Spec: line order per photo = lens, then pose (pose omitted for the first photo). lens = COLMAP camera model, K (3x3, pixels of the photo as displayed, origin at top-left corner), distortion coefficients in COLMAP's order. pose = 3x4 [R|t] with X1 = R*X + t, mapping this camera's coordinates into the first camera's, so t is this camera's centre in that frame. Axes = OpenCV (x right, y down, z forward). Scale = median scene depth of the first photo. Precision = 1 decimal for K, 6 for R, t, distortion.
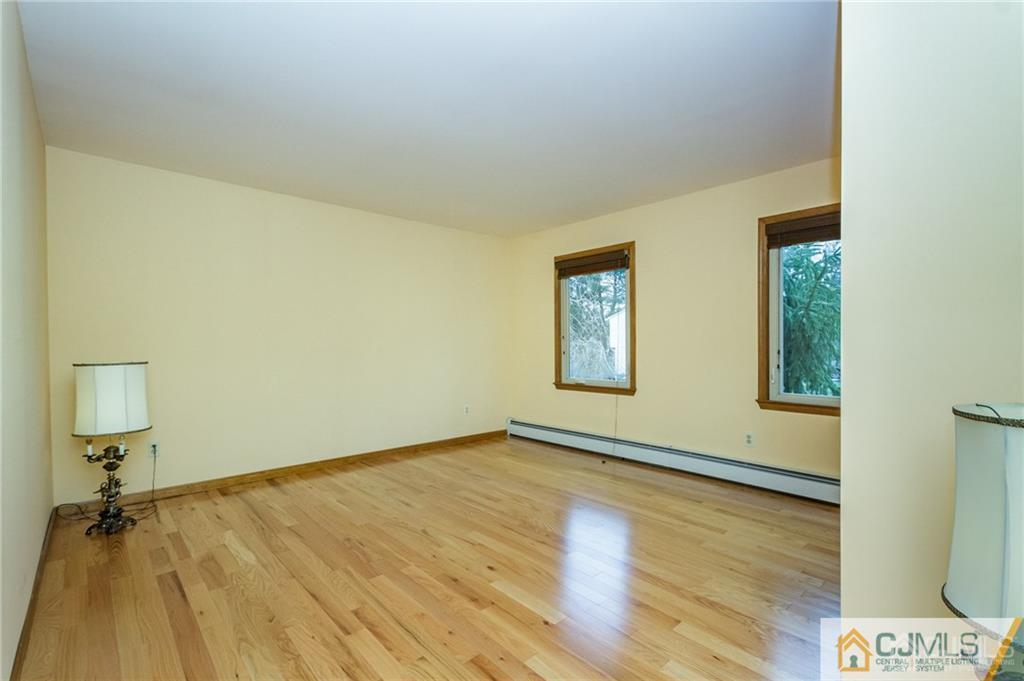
lens RADIAL K [[467.4, 0, 513.9], [0, 467.4, 344.2], [0, 0, 1]] dist [0.015082, -0.002771]
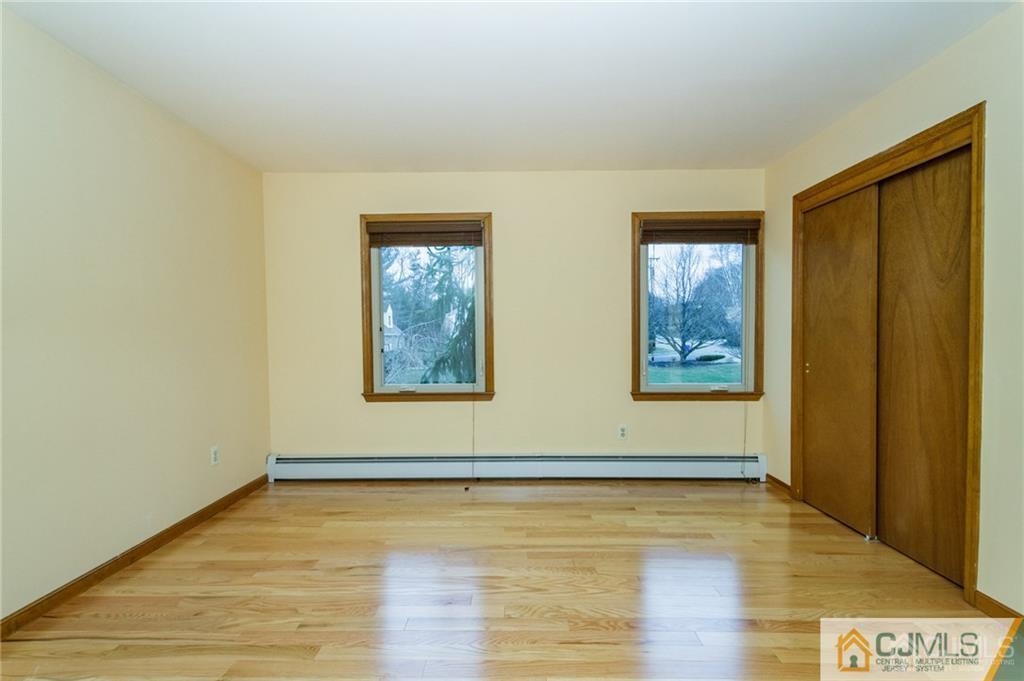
lens RADIAL K [[467.4, 0, 513.5], [0, 467.4, 343.9], [0, 0, 1]] dist [0.015082, -0.002771]
pose [[0.679119, -0.017453, 0.733821, -0.364548], [0.005489, 0.999810, 0.018700, -0.005706], [-0.734008, -0.008672, 0.679086, 0.463112]]
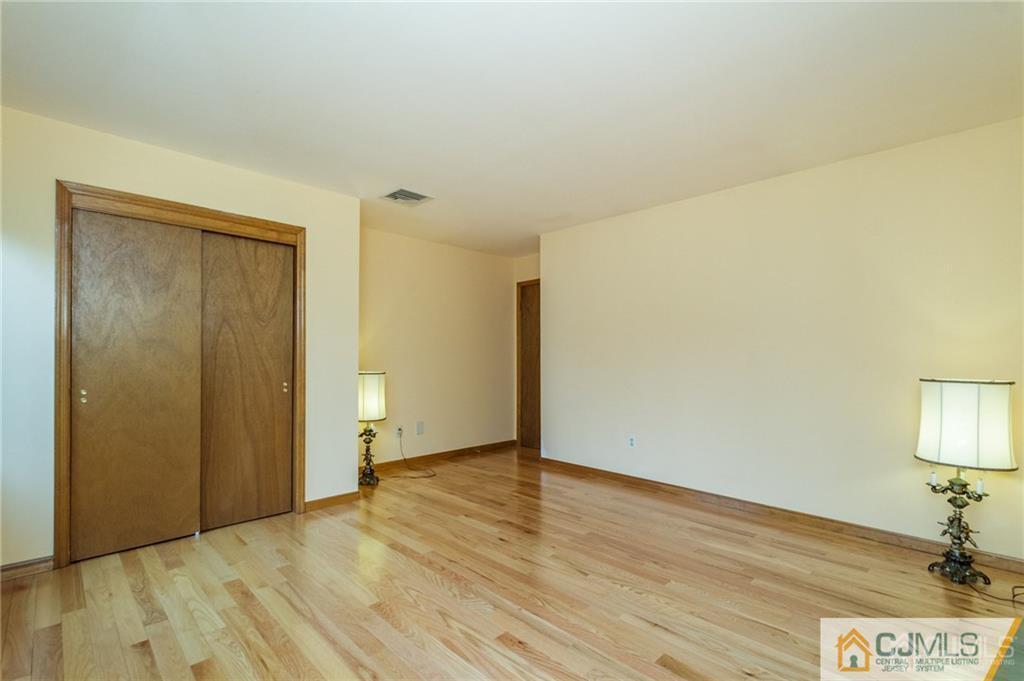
lens RADIAL K [[467.4, 0, 507.7], [0, 467.4, 338.3], [0, 0, 1]] dist [0.015082, -0.002771]
pose [[-0.999620, -0.000666, -0.027568, -0.018475], [0.000369, 0.999296, -0.037519, -0.004141], [0.027573, -0.037515, -0.998916, 1.337351]]
